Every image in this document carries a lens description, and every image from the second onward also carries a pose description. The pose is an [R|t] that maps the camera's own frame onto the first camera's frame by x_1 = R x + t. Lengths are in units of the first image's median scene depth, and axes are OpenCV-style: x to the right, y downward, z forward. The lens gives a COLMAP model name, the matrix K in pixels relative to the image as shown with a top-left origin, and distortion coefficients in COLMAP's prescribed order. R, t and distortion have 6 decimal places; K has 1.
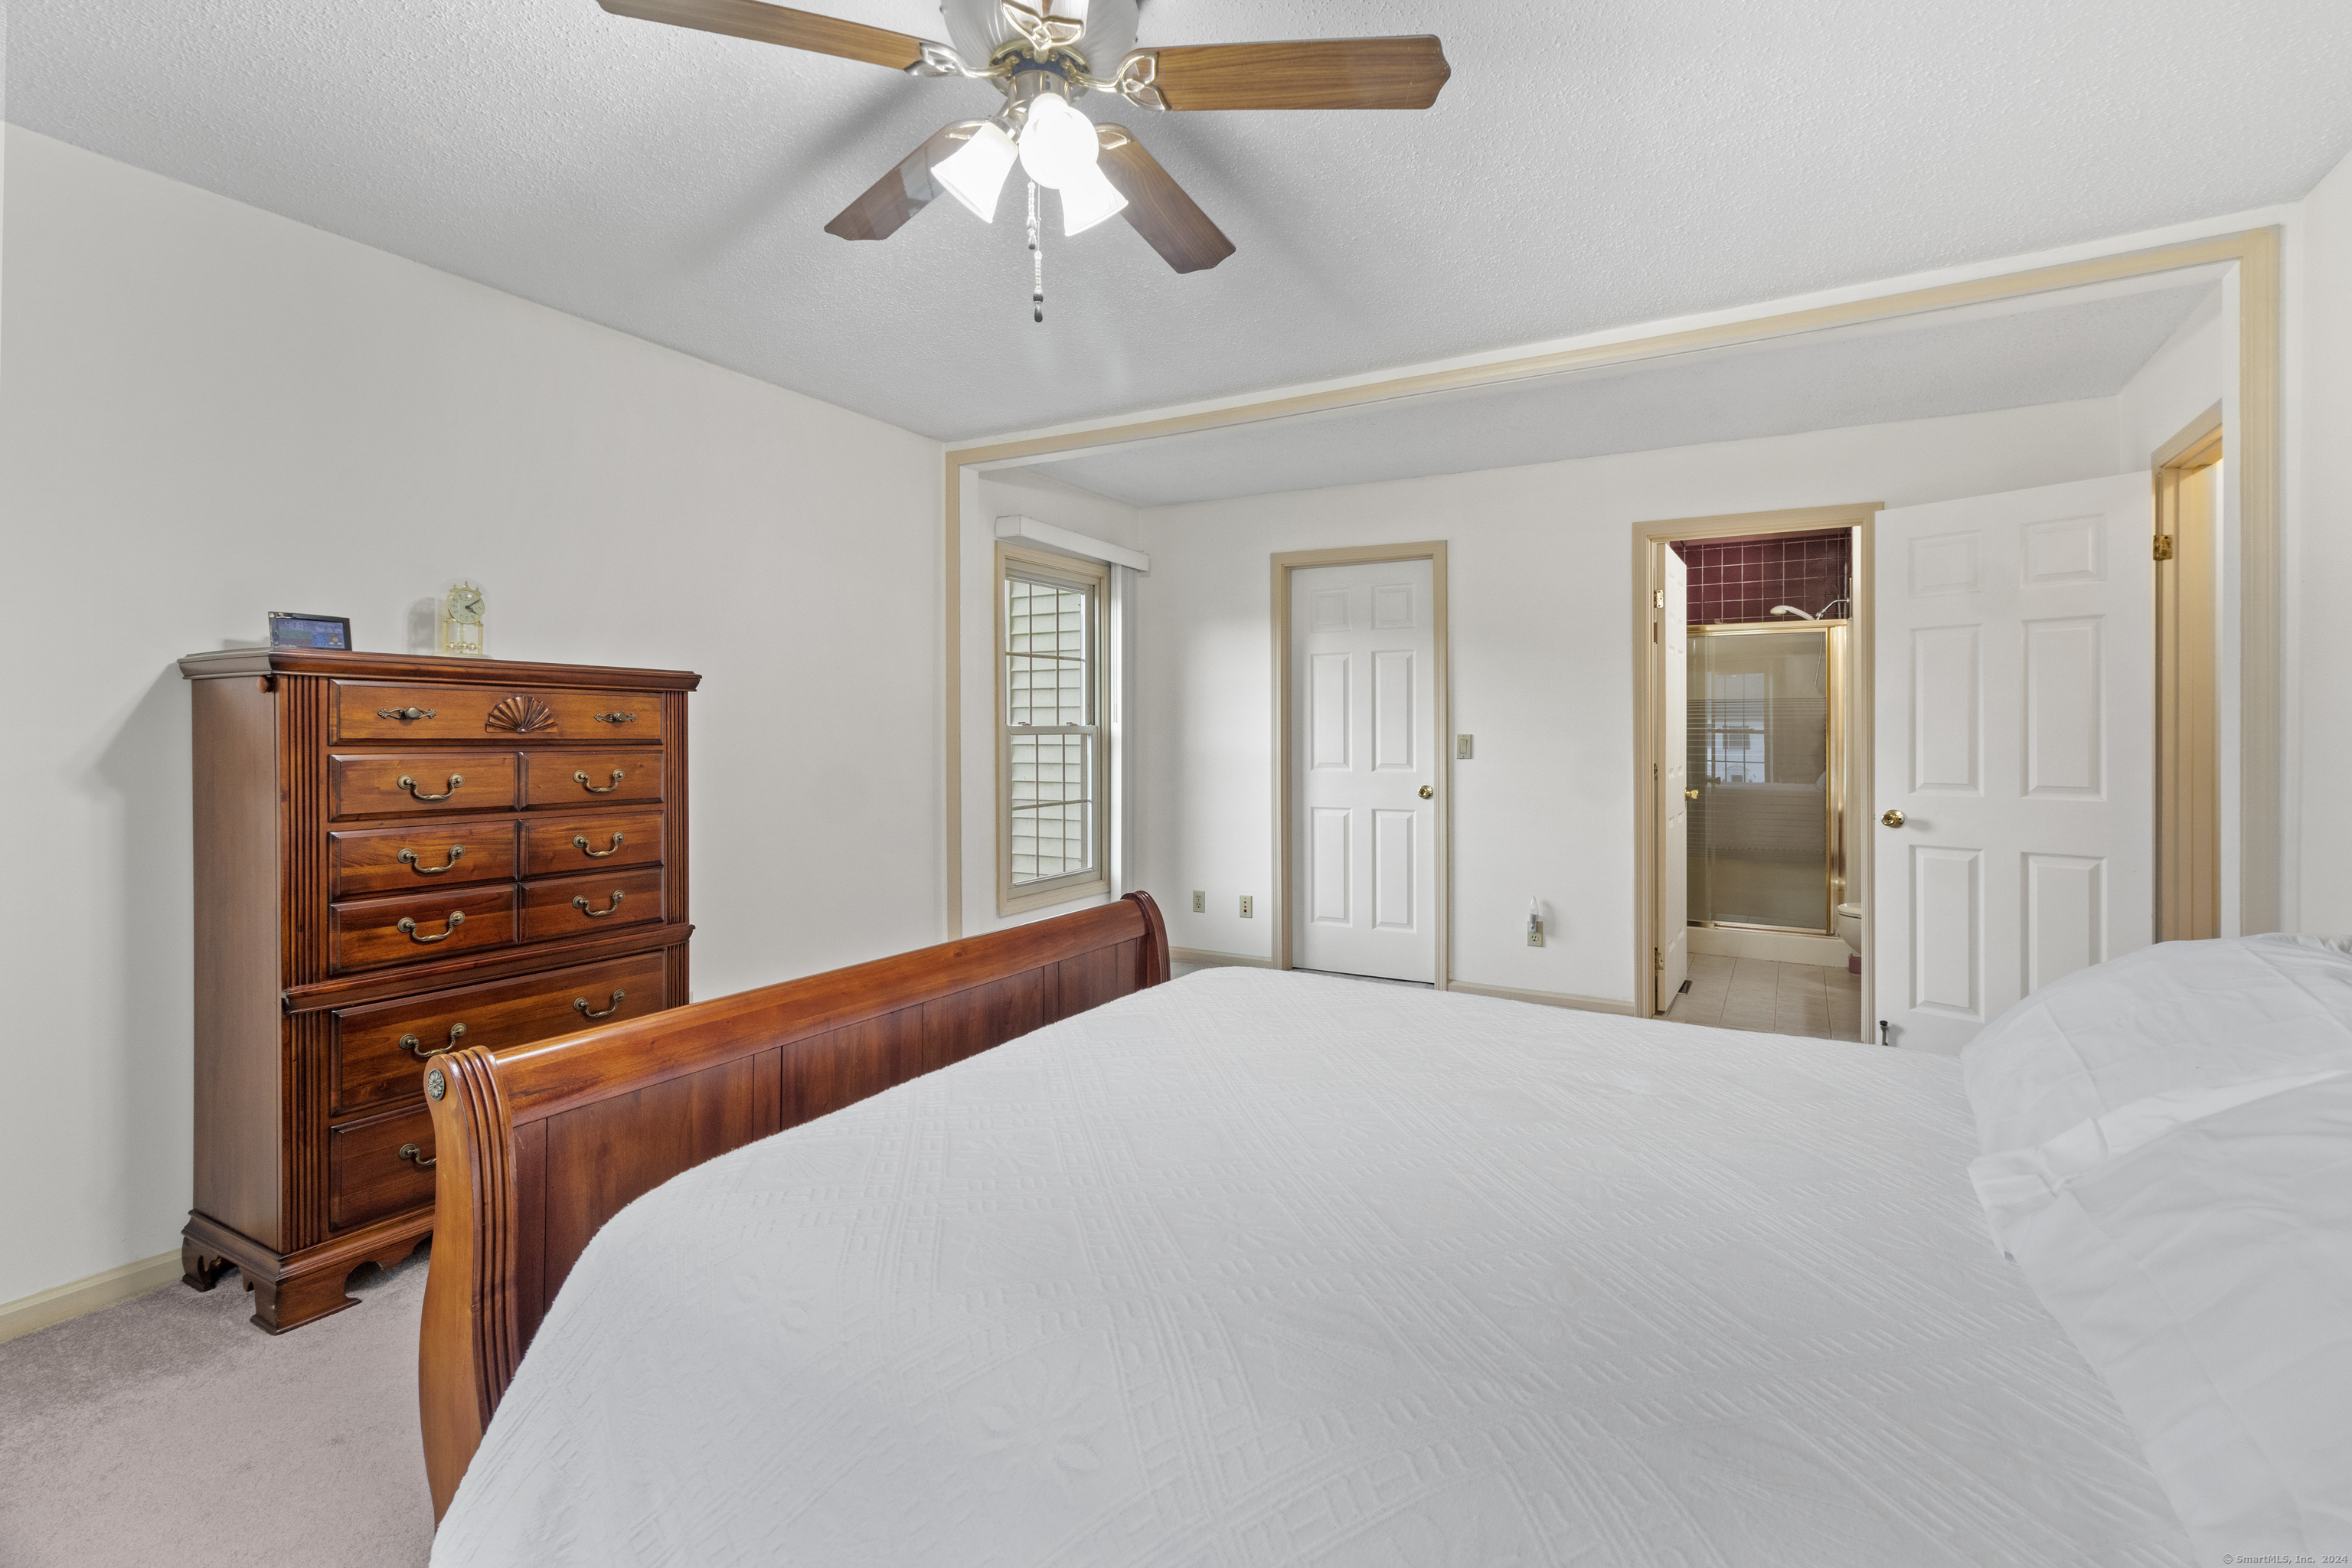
lens RADIAL K [[1075.1, 0, 1168.8], [0, 1075.1, 745.5], [0, 0, 1]] dist [0.002909, 0.000300]
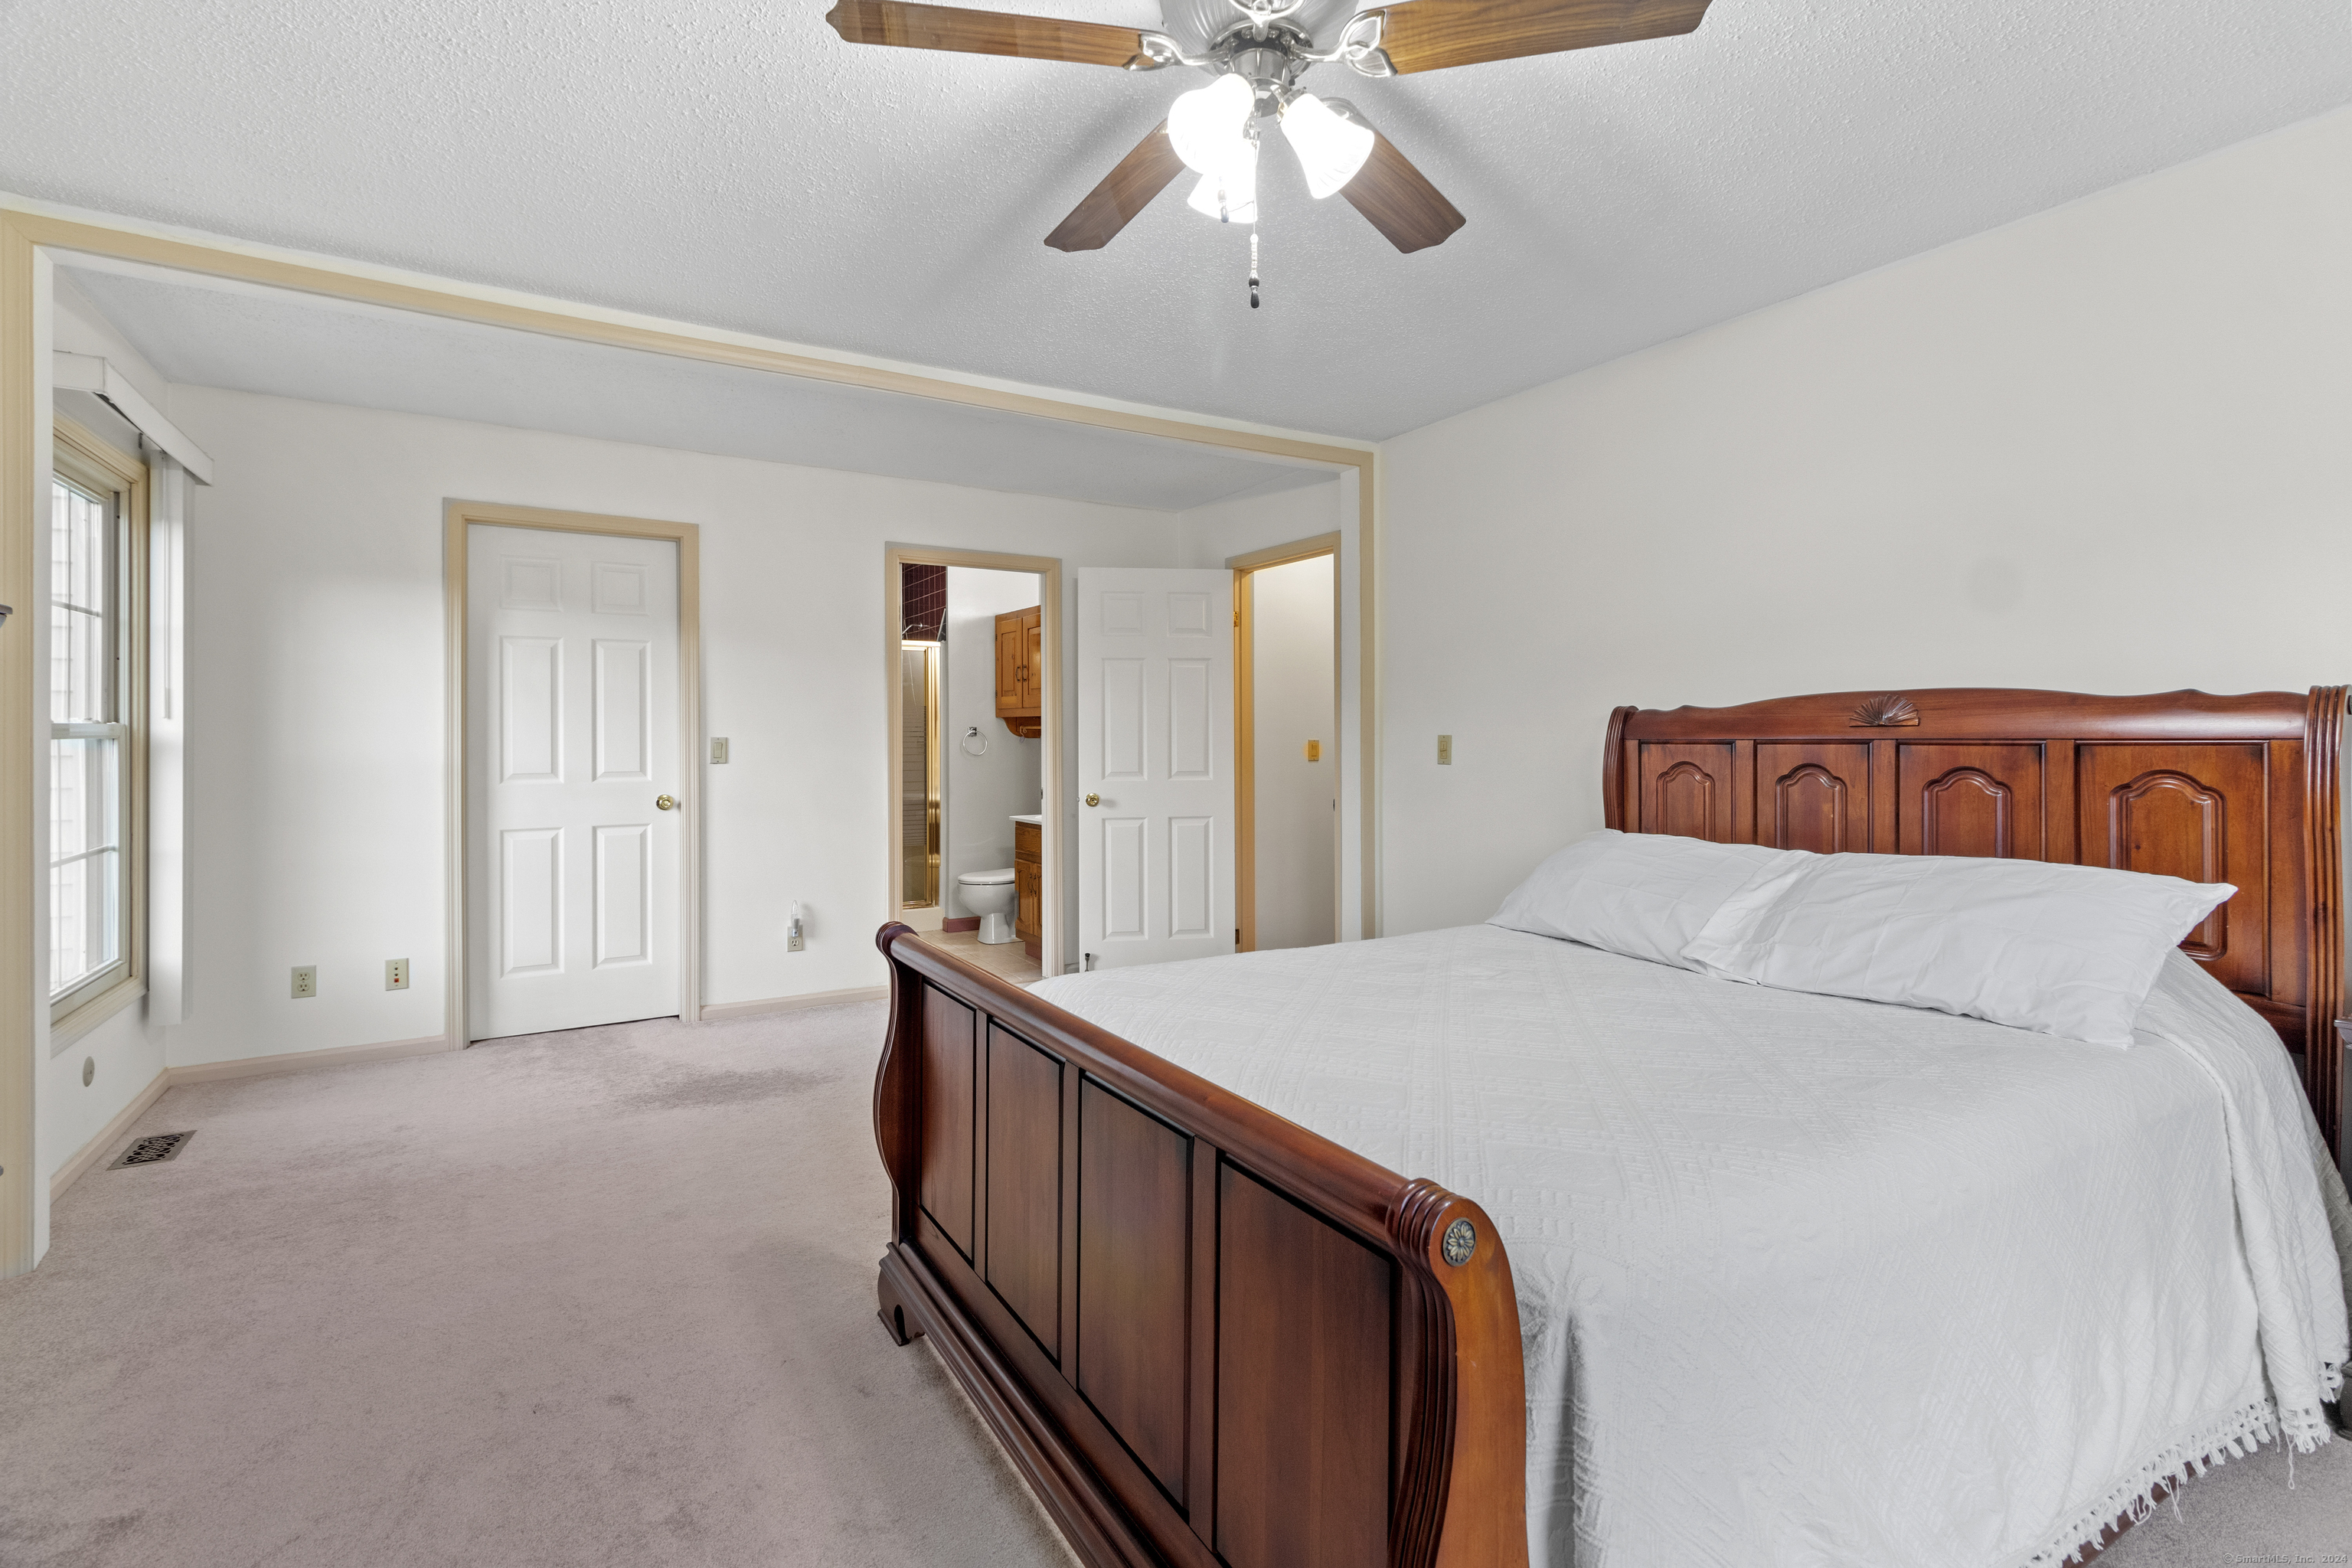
lens RADIAL K [[1075.1, 0, 1168.8], [0, 1075.1, 745.5], [0, 0, 1]] dist [0.002909, 0.000300]
pose [[0.486206, -0.008683, 0.873801, -0.339359], [0.010735, 0.999935, 0.003963, -0.002726], [-0.873778, 0.007453, 0.486267, 0.204672]]
